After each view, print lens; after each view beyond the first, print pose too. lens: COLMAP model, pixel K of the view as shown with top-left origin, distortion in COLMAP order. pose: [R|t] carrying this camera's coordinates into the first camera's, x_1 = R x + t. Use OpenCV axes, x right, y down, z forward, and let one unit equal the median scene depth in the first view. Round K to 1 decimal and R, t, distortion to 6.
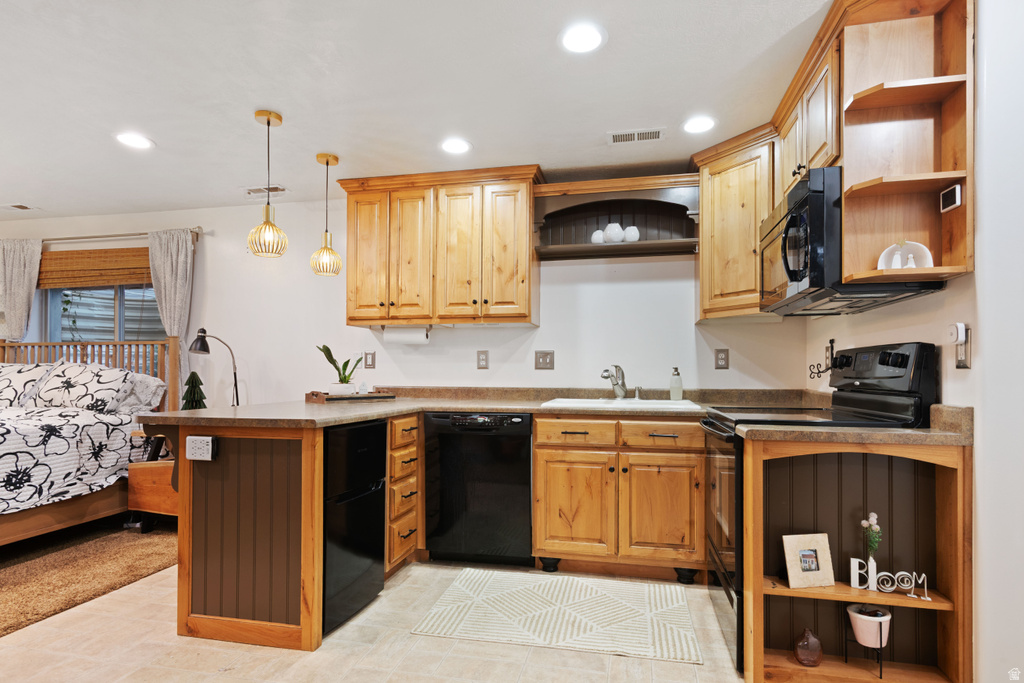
lens RADIAL K [[536.4, 0, 516.9], [0, 536.4, 363.9], [0, 0, 1]] dist [0.006770, -0.001024]
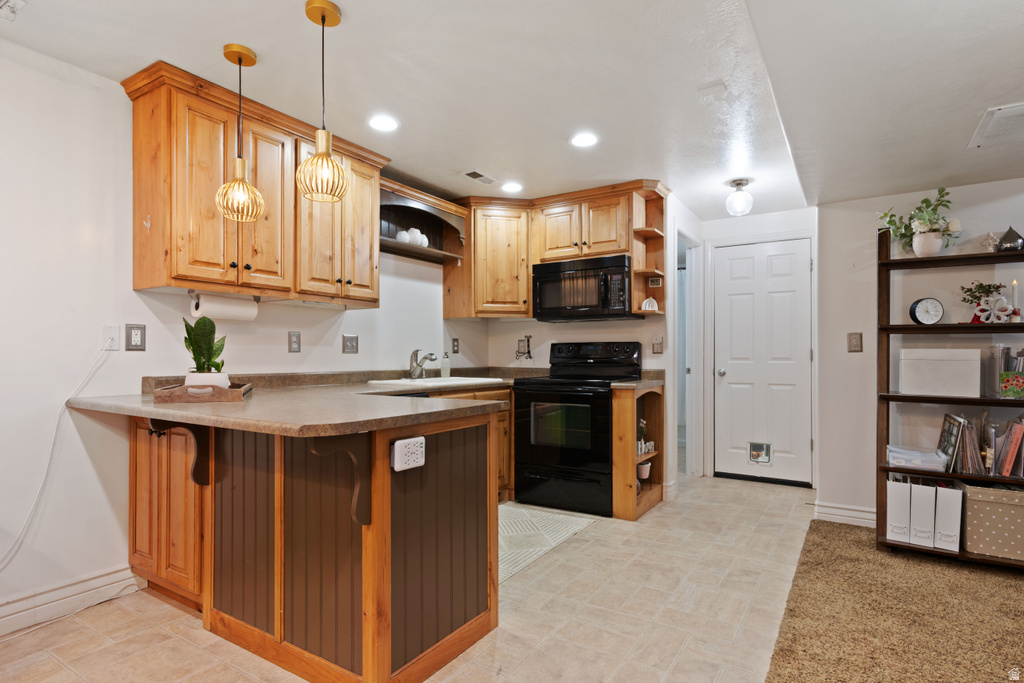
lens RADIAL K [[536.4, 0, 510.4], [0, 536.4, 356.0], [0, 0, 1]] dist [0.006770, -0.001024]
pose [[0.352372, -0.002697, 0.935856, -1.230644], [-0.012910, 0.999887, 0.007742, 0.006249], [-0.935771, -0.014810, 0.352298, 0.570195]]
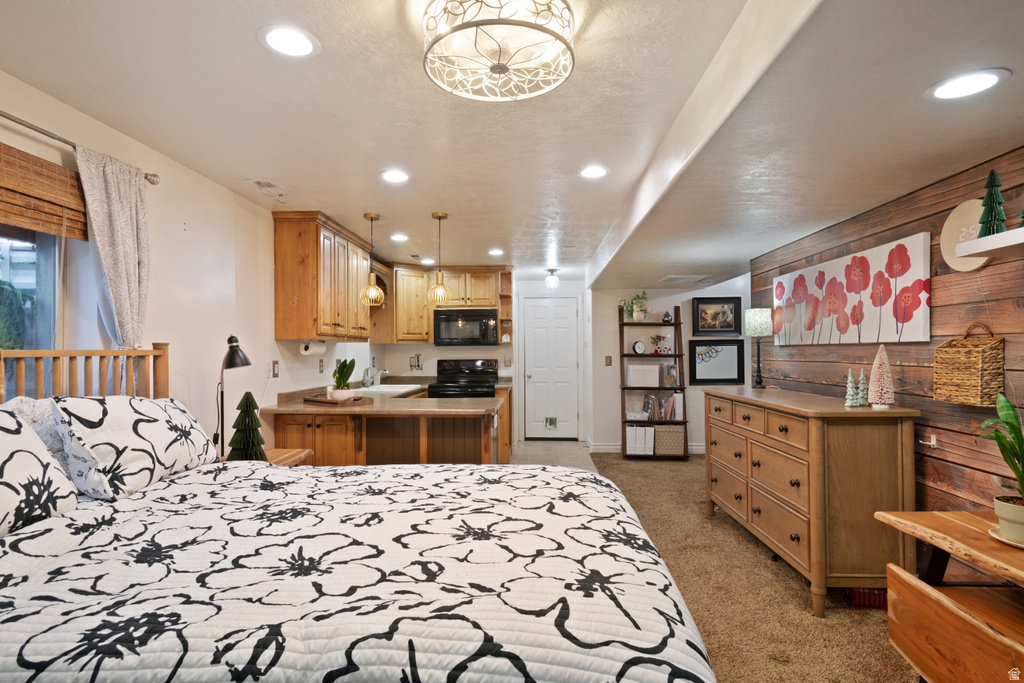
lens RADIAL K [[536.4, 0, 512.7], [0, 536.4, 345.6], [0, 0, 1]] dist [0.006770, -0.001024]
pose [[-0.159822, 0.008484, 0.987109, -2.333054], [-0.010249, 0.999895, -0.010253, -0.079912], [-0.987093, -0.011756, -0.159719, 1.194311]]
